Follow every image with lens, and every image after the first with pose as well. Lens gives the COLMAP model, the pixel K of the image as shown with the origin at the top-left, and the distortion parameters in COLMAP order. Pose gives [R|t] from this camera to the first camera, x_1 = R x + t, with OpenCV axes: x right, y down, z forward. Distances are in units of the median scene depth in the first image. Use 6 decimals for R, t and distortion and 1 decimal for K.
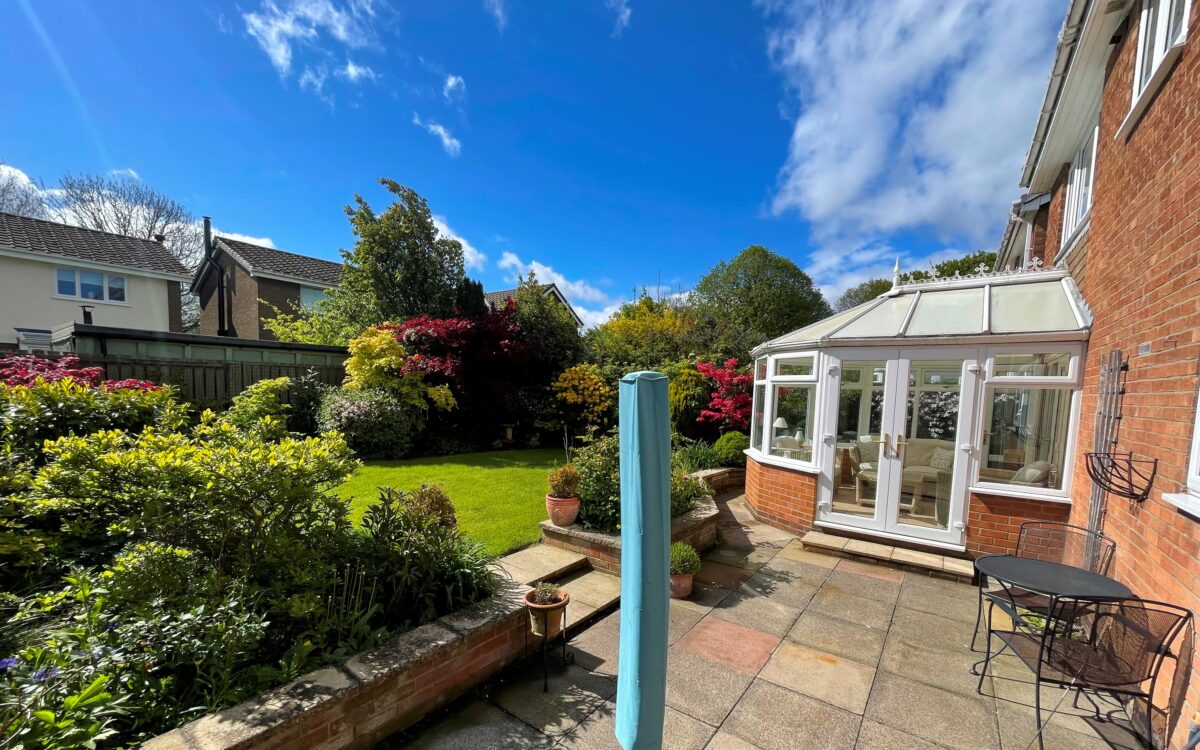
lens RADIAL K [[485.6, 0, 600.7], [0, 485.6, 431.2], [0, 0, 1]] dist [-0.003520, -0.001100]
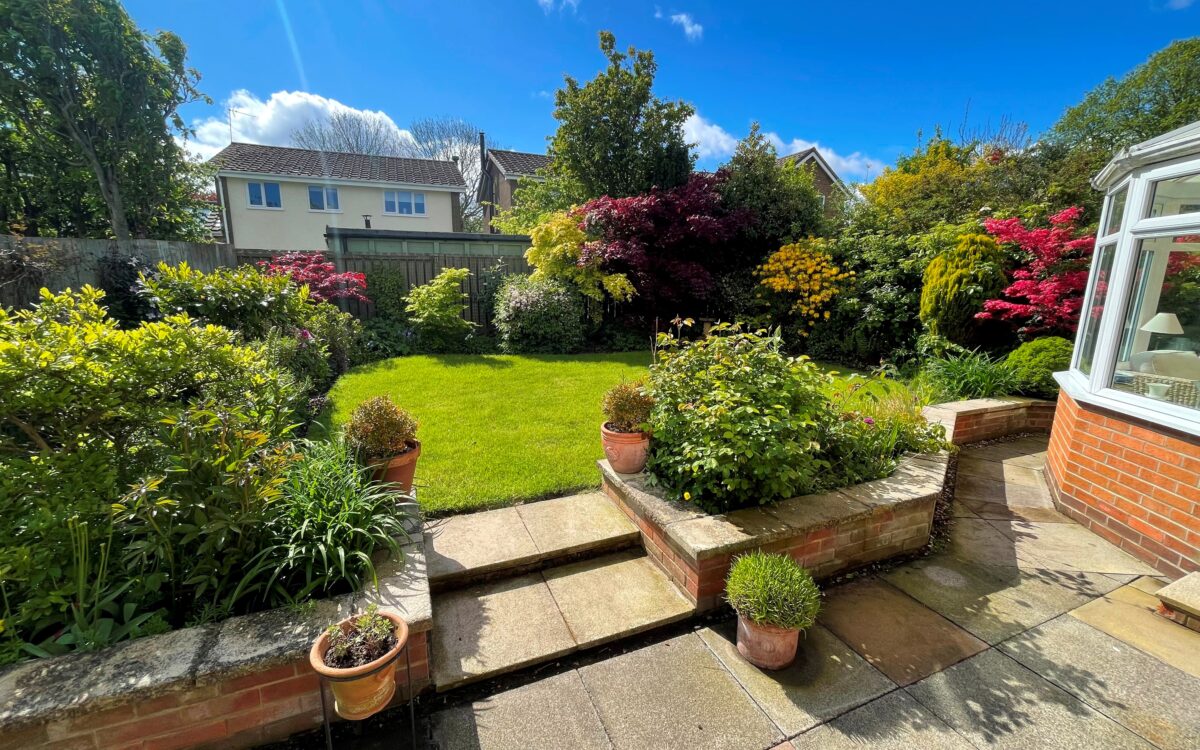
lens RADIAL K [[485.6, 0, 595.2], [0, 485.6, 375.6], [0, 0, 1]] dist [-0.003520, -0.001100]
pose [[0.852969, 0.078464, -0.516031, 0.118791], [-0.026414, 0.993859, 0.107458, -0.001528], [0.521293, -0.078028, 0.849803, 0.241327]]
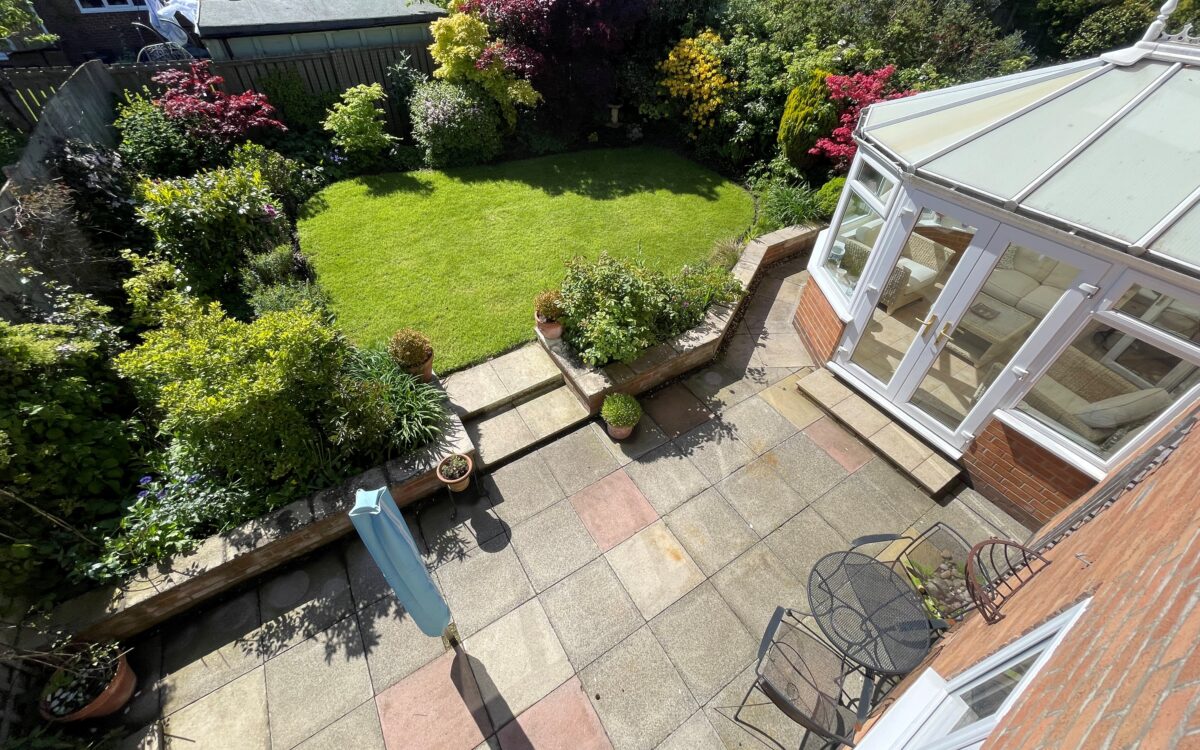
lens RADIAL K [[485.6, 0, 594.3], [0, 485.6, 335.3], [0, 0, 1]] dist [-0.003520, -0.001100]
pose [[0.927938, 0.228917, -0.294158, 0.188756], [-0.019427, 0.817818, 0.575149, -0.248612], [0.372229, -0.527988, 0.763331, 0.105731]]
